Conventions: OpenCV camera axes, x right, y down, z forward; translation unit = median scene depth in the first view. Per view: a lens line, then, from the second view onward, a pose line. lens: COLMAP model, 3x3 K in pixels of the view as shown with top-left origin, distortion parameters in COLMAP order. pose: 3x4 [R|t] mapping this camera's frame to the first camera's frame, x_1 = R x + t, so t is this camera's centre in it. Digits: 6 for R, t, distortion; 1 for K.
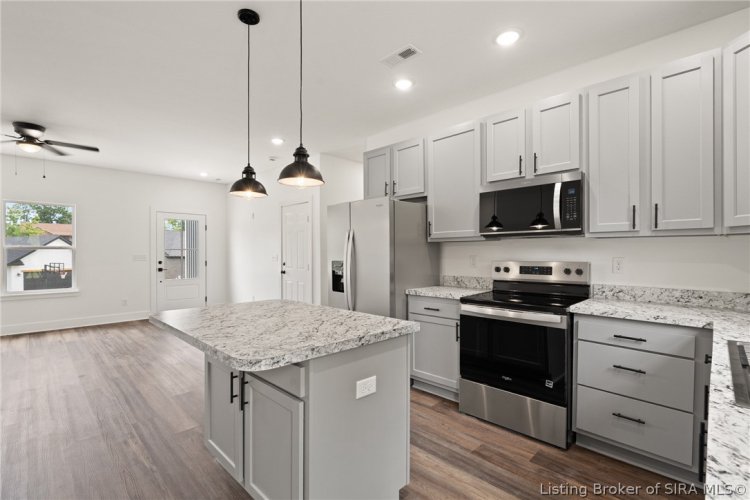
lens RADIAL K [[347.7, 0, 375.0], [0, 347.7, 250.0], [0, 0, 1]] dist [0.000880, 0.000214]
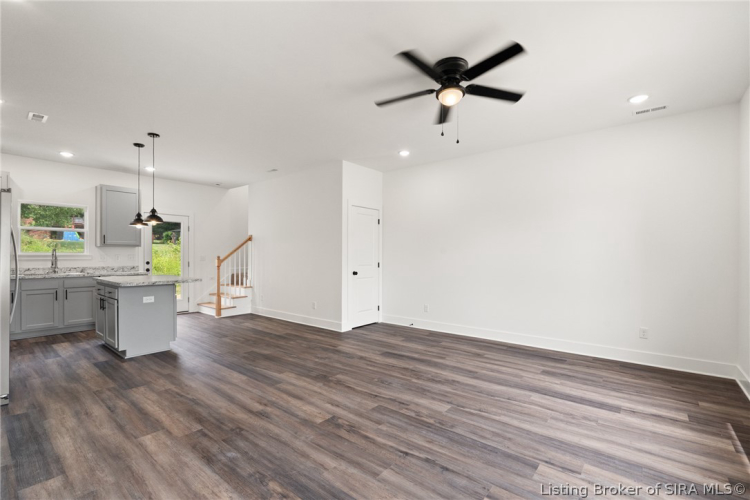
lens RADIAL K [[338.1, 0, 375.0], [0, 338.1, 250.0], [0, 0, 1]] dist [-0.003108, -0.000265]
pose [[-0.995500, -0.002224, -0.094732, -0.758399], [-0.000707, 0.999871, -0.016043, 0.018067], [0.094755, -0.015904, -0.995374, 1.607707]]
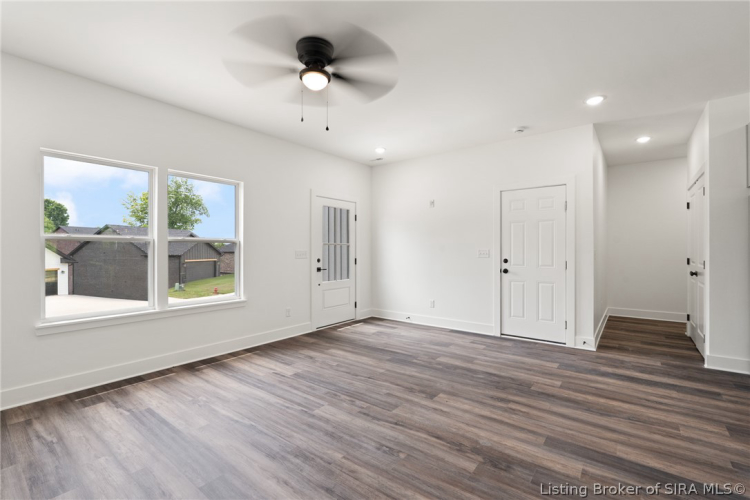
lens RADIAL K [[338.1, 0, 375.0], [0, 338.1, 250.0], [0, 0, 1]] dist [-0.003108, -0.000265]
pose [[0.992765, -0.001147, 0.120072, -0.929466], [0.000959, 0.999998, 0.001626, 0.017747], [-0.120073, -0.001499, 0.992764, 0.359303]]
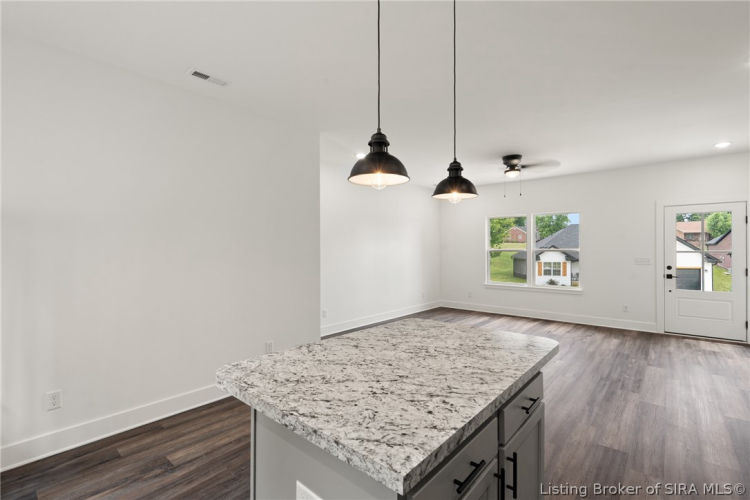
lens RADIAL K [[339.9, 0, 375.0], [0, 339.9, 250.0], [0, 0, 1]] dist [-0.001309, -0.000171]
pose [[0.069036, 0.003488, -0.997608, 0.216419], [0.005366, 0.999978, 0.003868, -0.020959], [0.997600, -0.005620, 0.069015, 0.399297]]
